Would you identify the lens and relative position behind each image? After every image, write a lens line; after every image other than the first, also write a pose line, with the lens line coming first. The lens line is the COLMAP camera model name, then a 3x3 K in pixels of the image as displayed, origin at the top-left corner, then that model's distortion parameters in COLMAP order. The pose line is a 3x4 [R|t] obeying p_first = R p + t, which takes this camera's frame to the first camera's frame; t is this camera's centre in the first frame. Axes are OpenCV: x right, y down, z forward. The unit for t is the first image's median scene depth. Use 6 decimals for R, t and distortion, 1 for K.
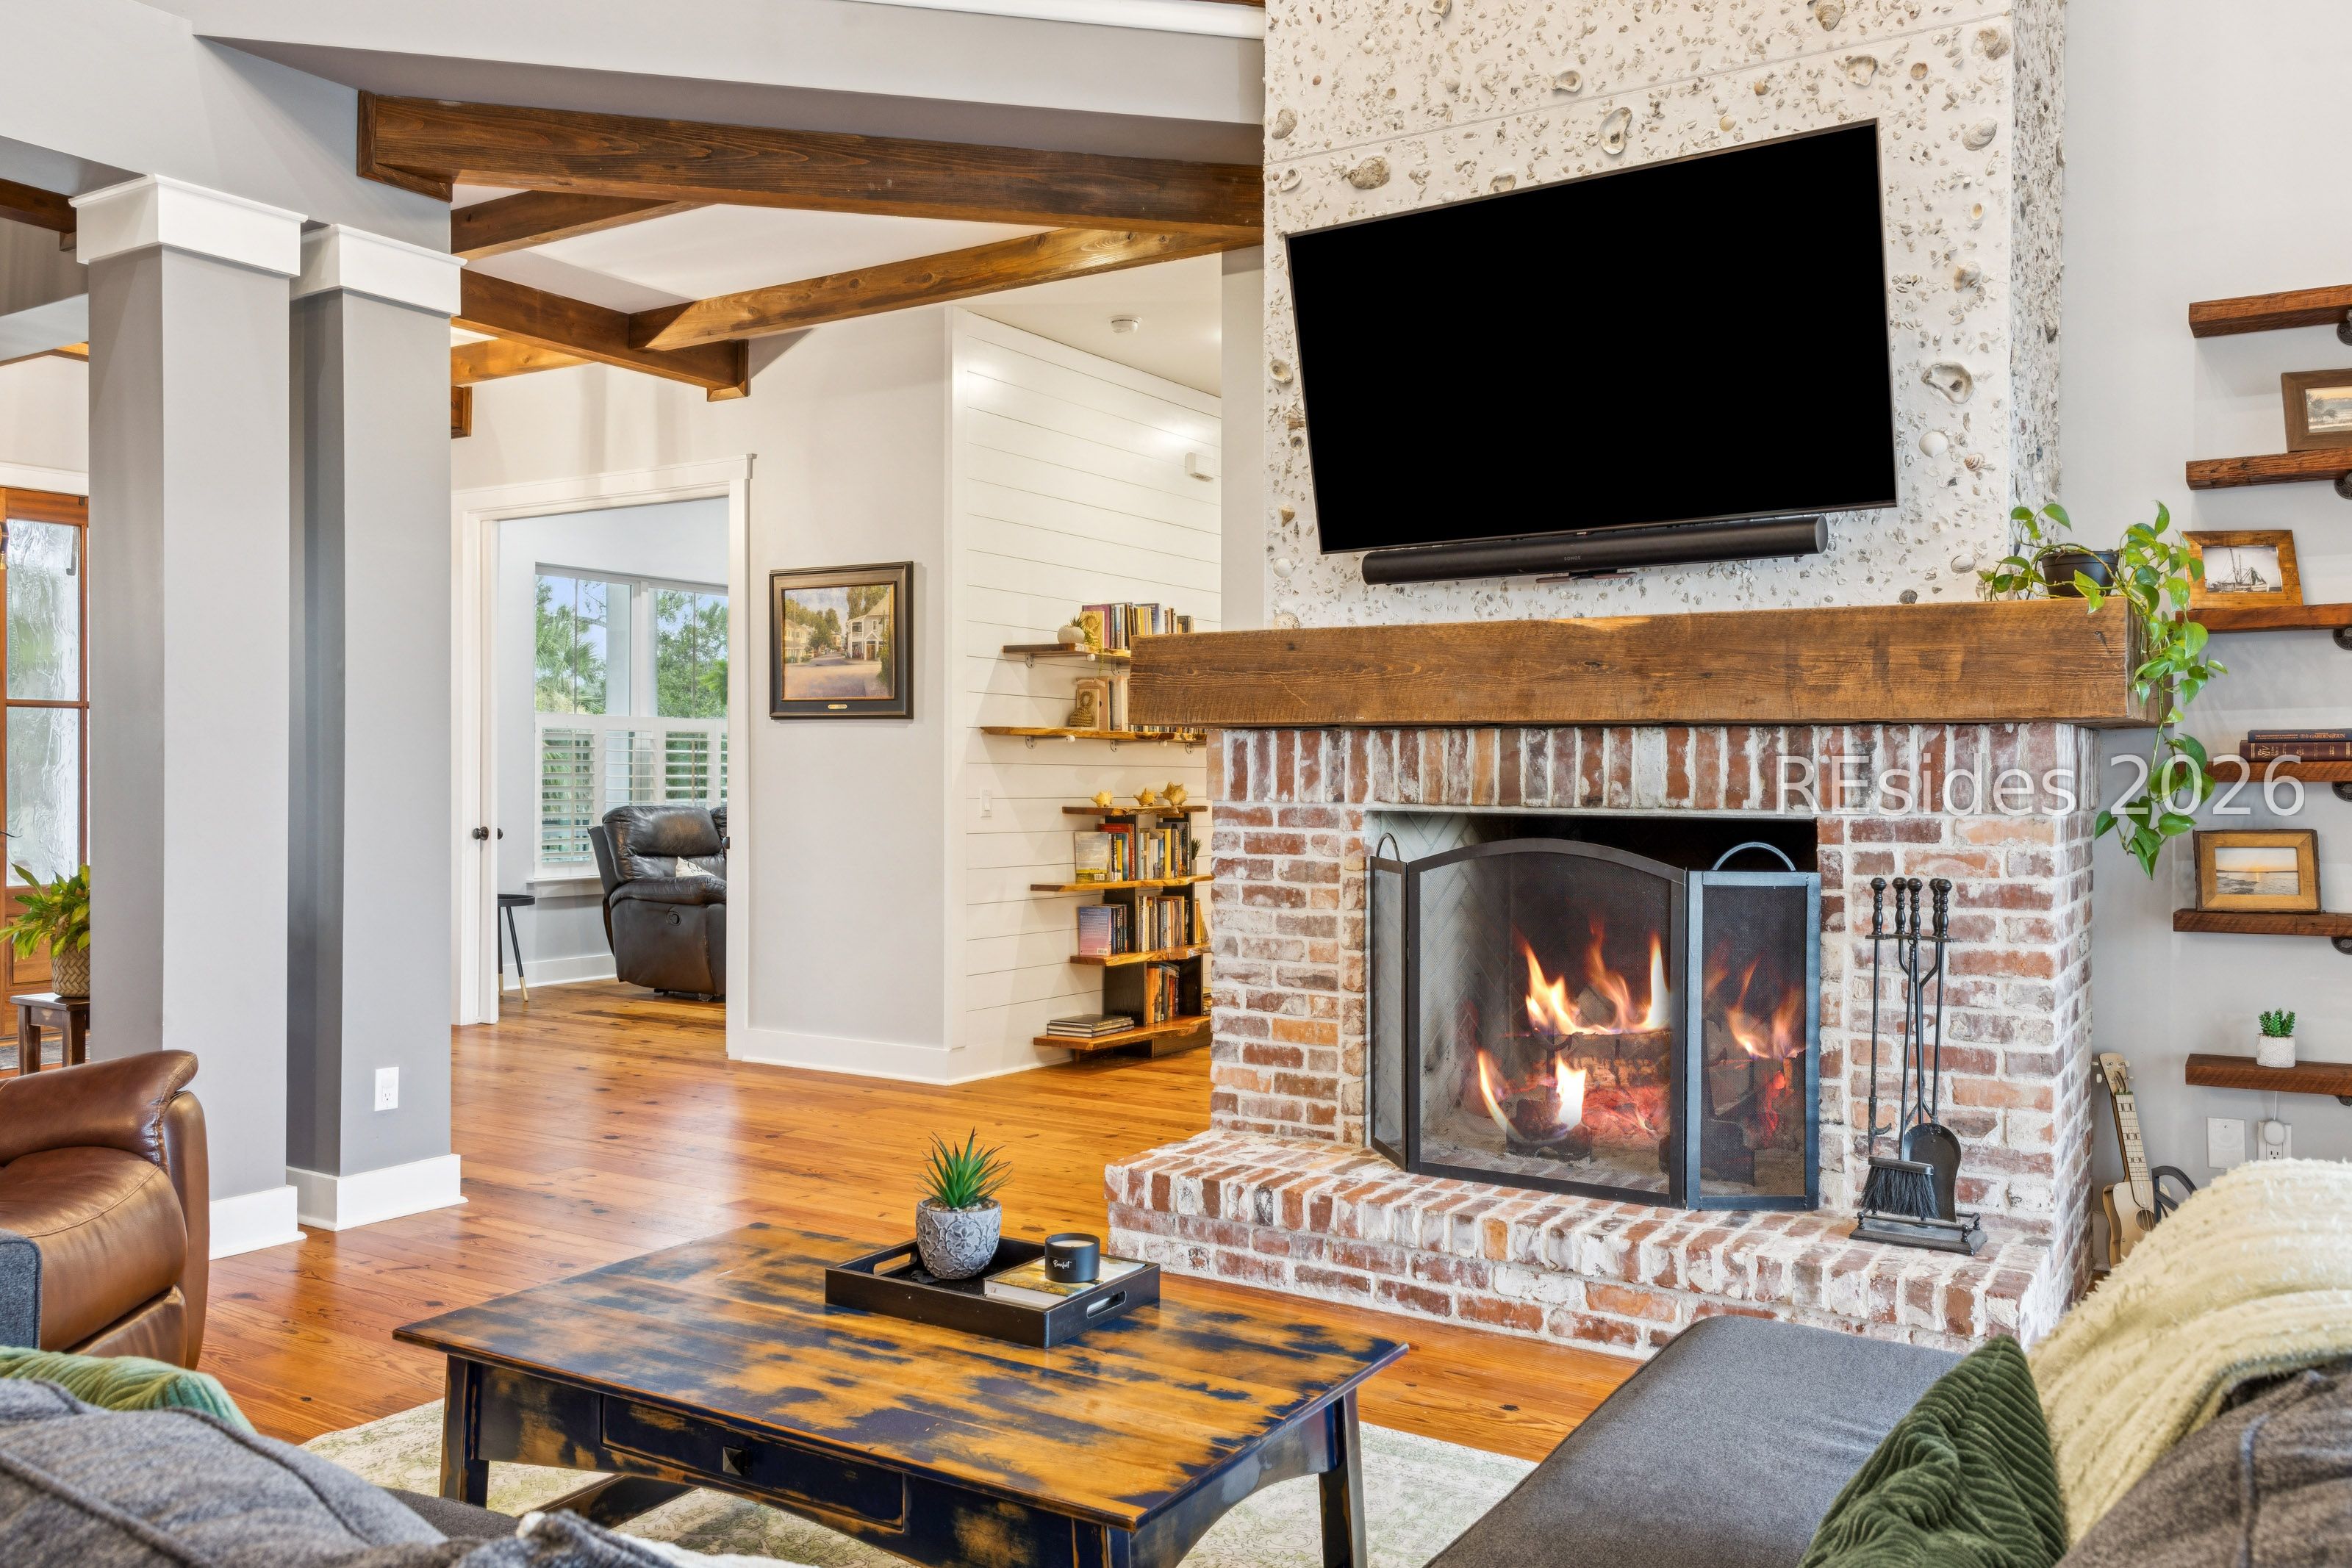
lens RADIAL K [[1797.8, 0, 1179.2], [0, 1797.8, 782.2], [0, 0, 1]] dist [0.082396, -0.001716]
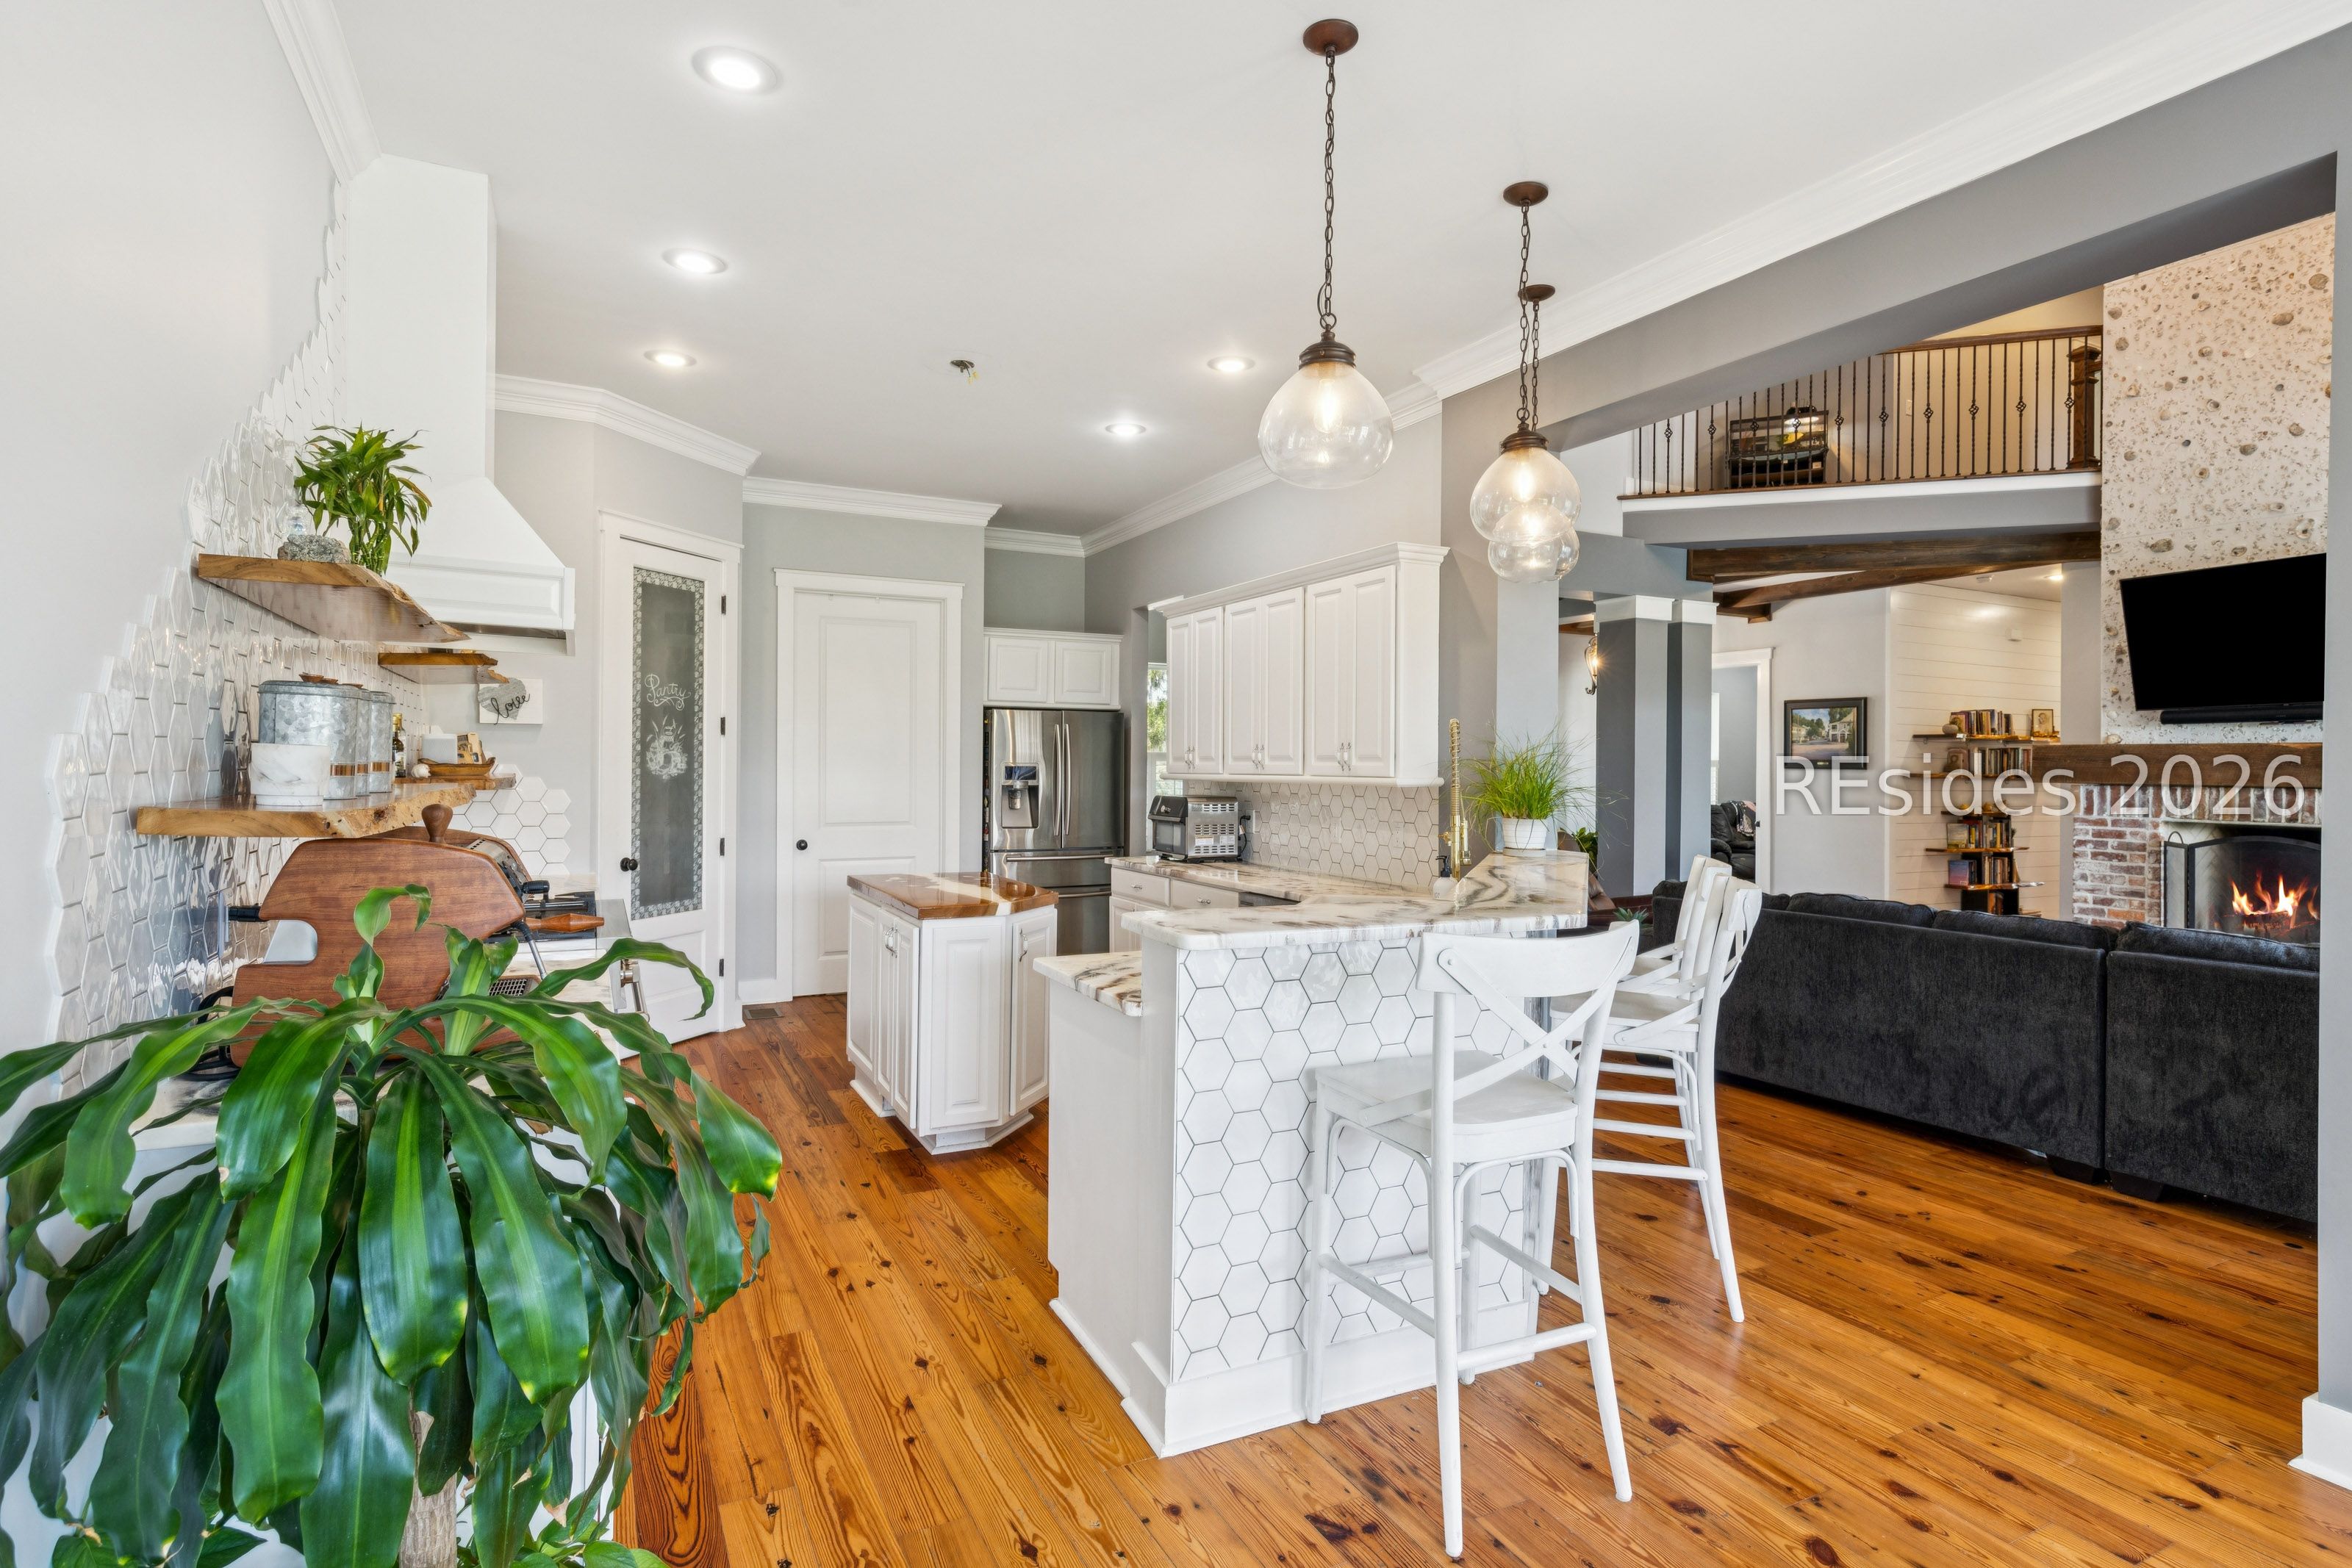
lens RADIAL K [[1199.1, 0, 1164.6], [0, 1199.1, 772.7], [0, 0, 1]] dist [0.005514, 0.000300]
pose [[0.869738, 0.004535, -0.493493, -0.239972], [-0.005327, 0.999986, -0.000200, -0.038235], [0.493485, 0.002803, 0.869750, -0.952804]]
